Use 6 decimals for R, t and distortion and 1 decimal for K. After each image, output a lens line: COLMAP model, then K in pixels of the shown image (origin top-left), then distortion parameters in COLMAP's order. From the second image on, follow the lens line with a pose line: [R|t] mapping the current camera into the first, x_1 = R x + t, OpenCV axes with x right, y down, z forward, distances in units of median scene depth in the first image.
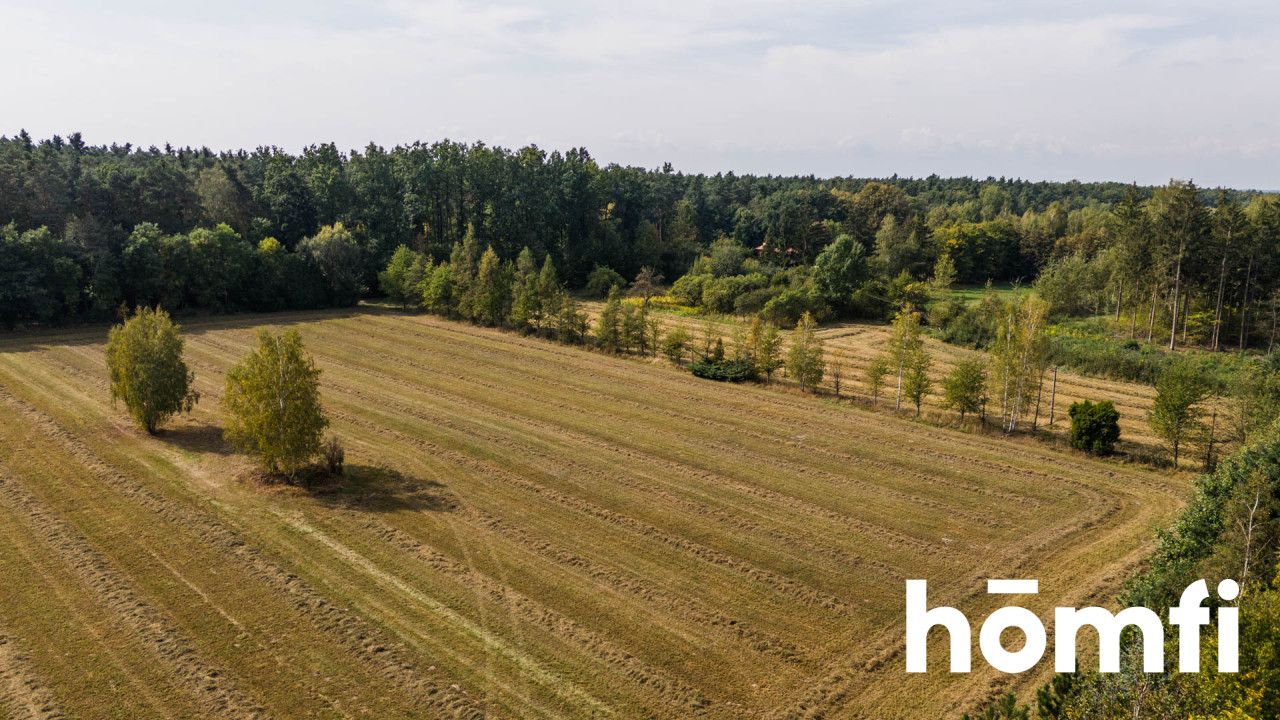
lens RADIAL K [[943.8, 0, 640.2], [0, 943.8, 358.2], [0, 0, 1]] dist [0.066400, -0.035457]
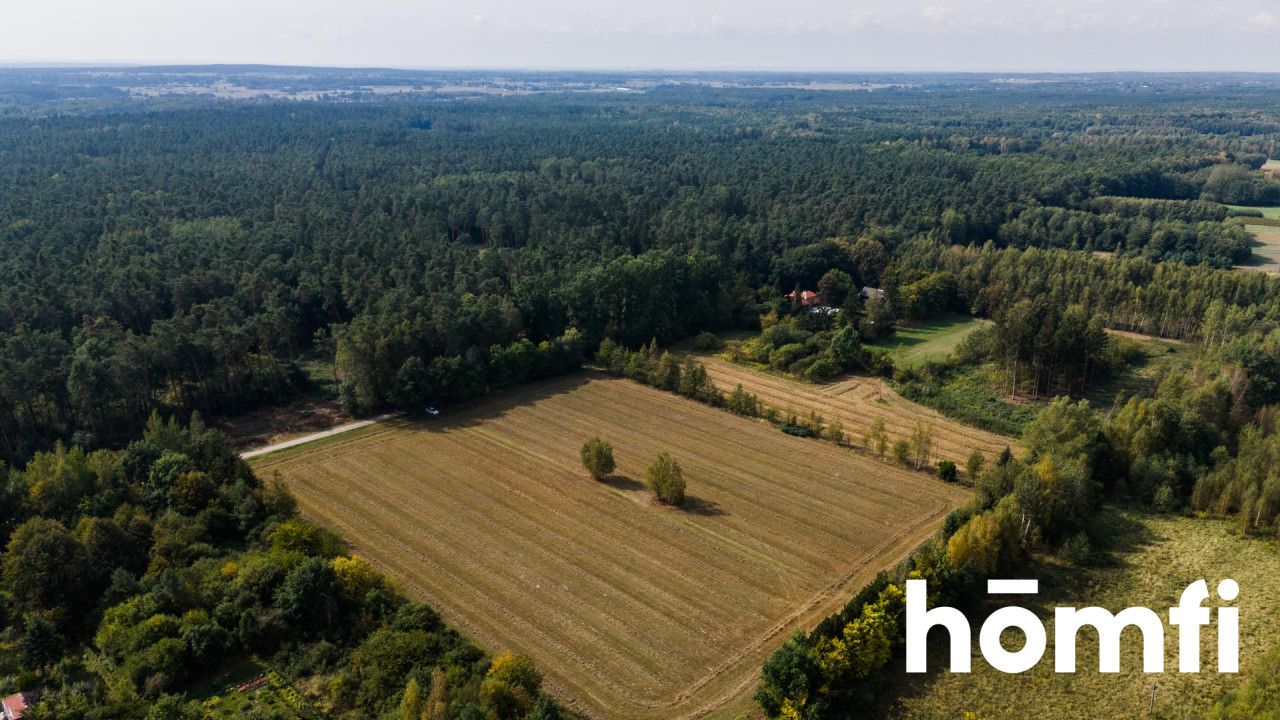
lens RADIAL K [[943.8, 0, 641.3], [0, 943.8, 358.7], [0, 0, 1]] dist [0.066400, -0.035457]
pose [[0.999784, -0.015950, 0.013343, -0.323838], [0.014355, 0.993592, 0.112108, -0.436388], [-0.015046, -0.111892, 0.993606, -1.260642]]
